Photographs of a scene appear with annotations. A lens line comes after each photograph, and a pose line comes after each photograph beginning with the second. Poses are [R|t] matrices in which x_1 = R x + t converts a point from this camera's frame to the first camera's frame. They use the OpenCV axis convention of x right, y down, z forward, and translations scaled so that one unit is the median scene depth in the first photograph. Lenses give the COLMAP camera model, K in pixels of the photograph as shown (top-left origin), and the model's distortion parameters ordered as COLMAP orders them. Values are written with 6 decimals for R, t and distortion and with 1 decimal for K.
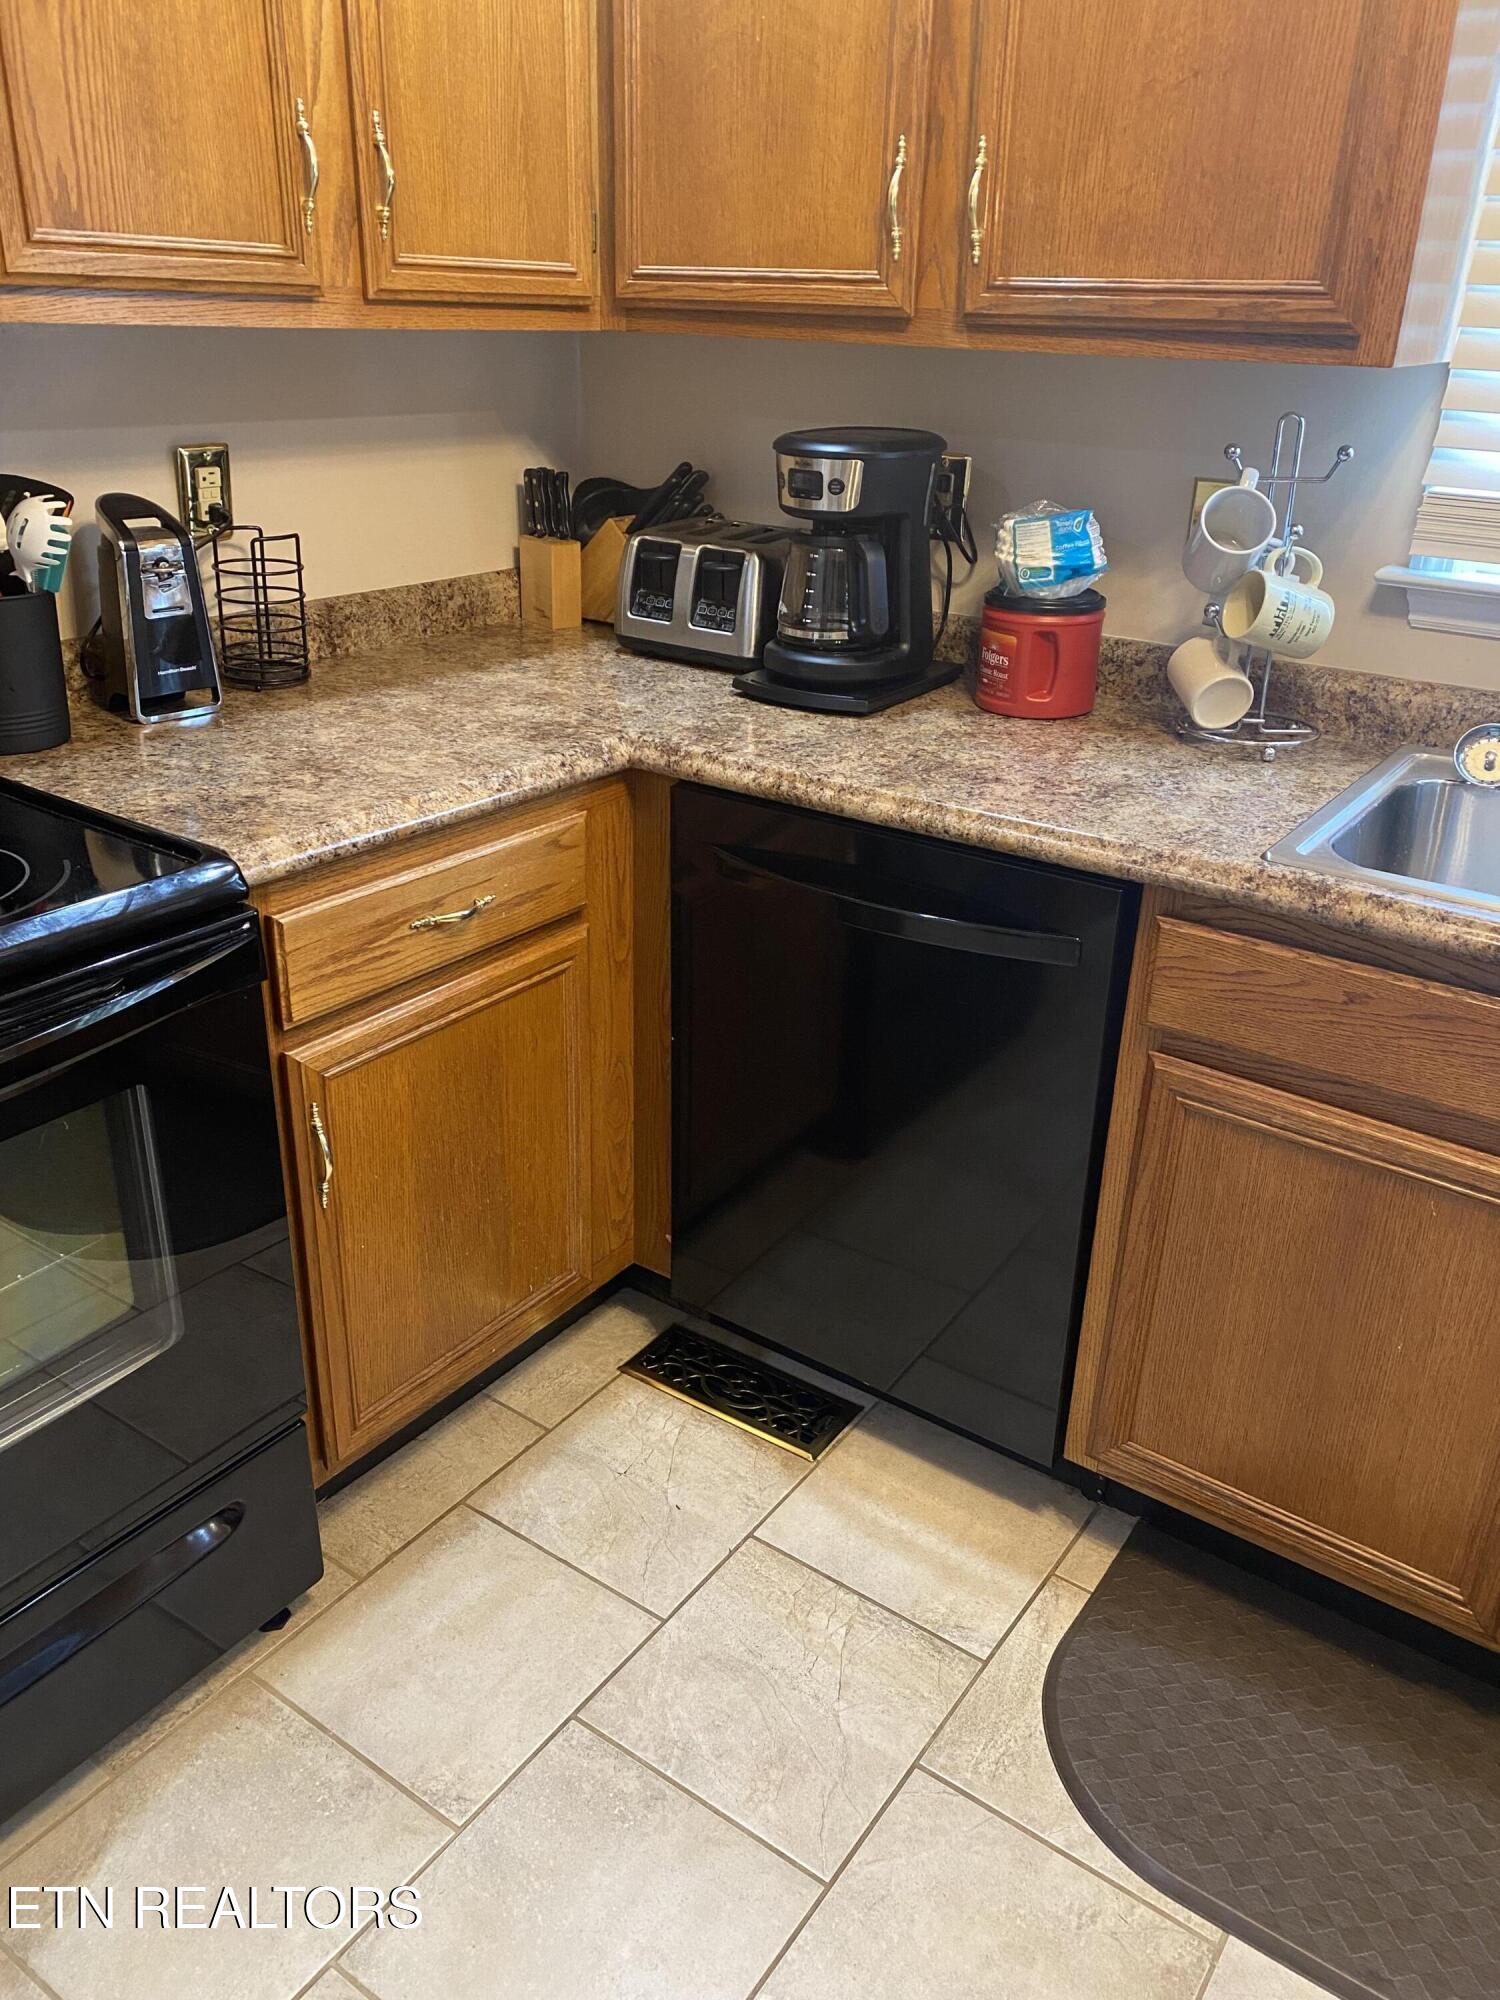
lens RADIAL K [[1524.2, 0, 747.9], [0, 1524.2, 960.3], [0, 0, 1]] dist [0.034999, -0.035085]
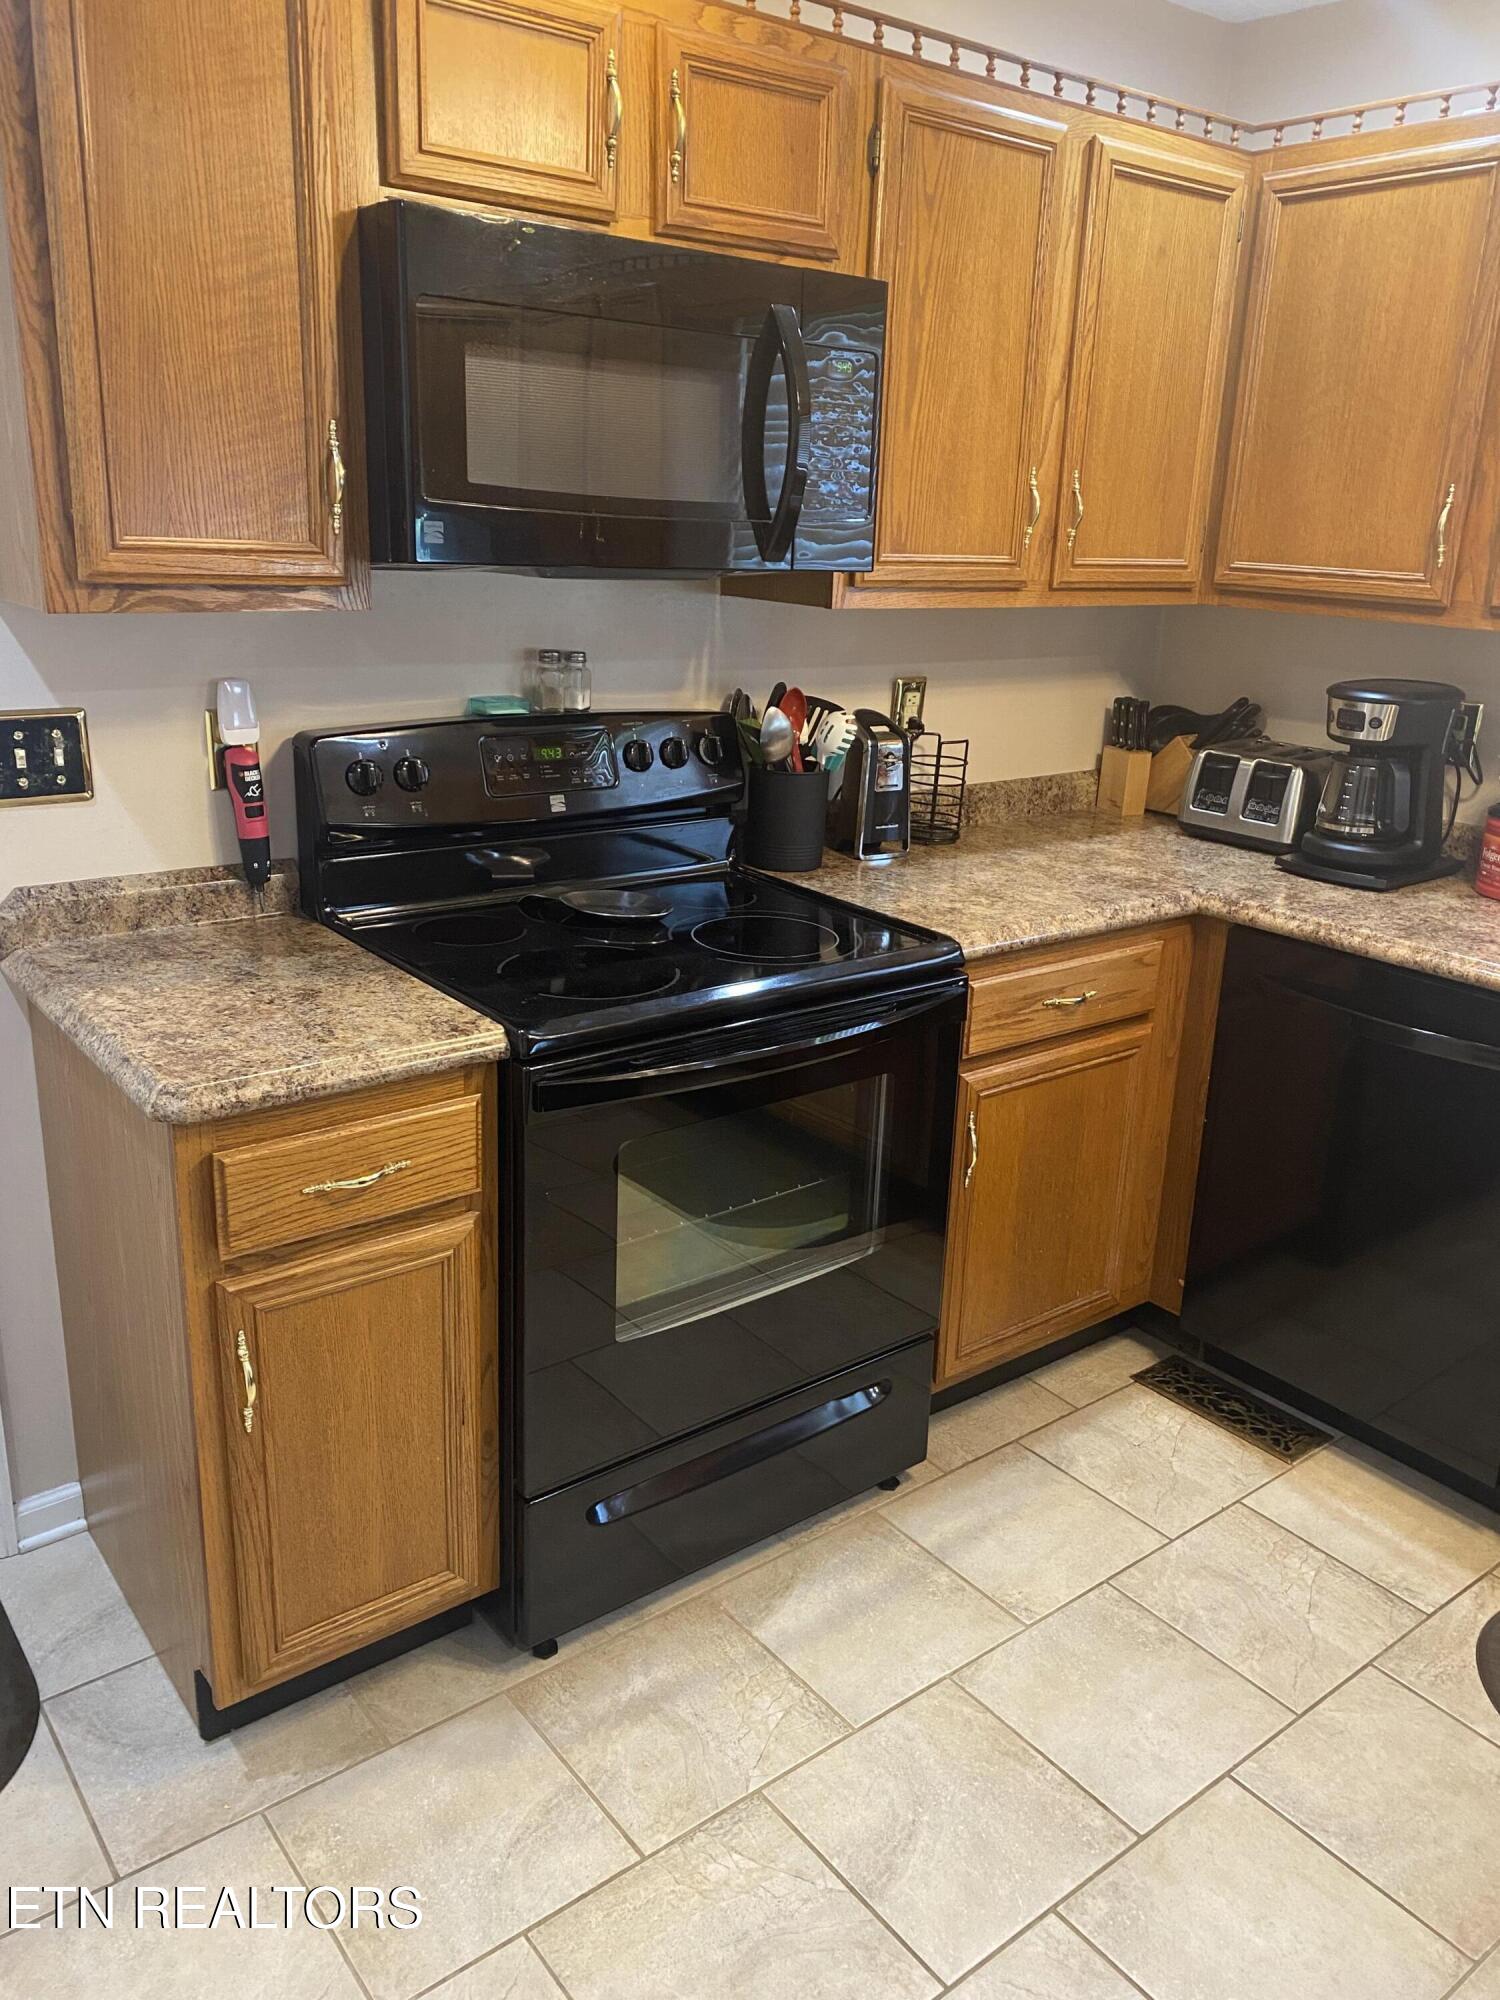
lens RADIAL K [[1520.5, 0, 743.9], [0, 1520.5, 979.4], [0, 0, 1]] dist [0.040089, -0.058609]
pose [[0.957736, 0.092726, -0.272294, -0.089012], [-0.123332, 0.987565, -0.097492, 0.116467], [0.259868, 0.126954, 0.957262, -0.415945]]
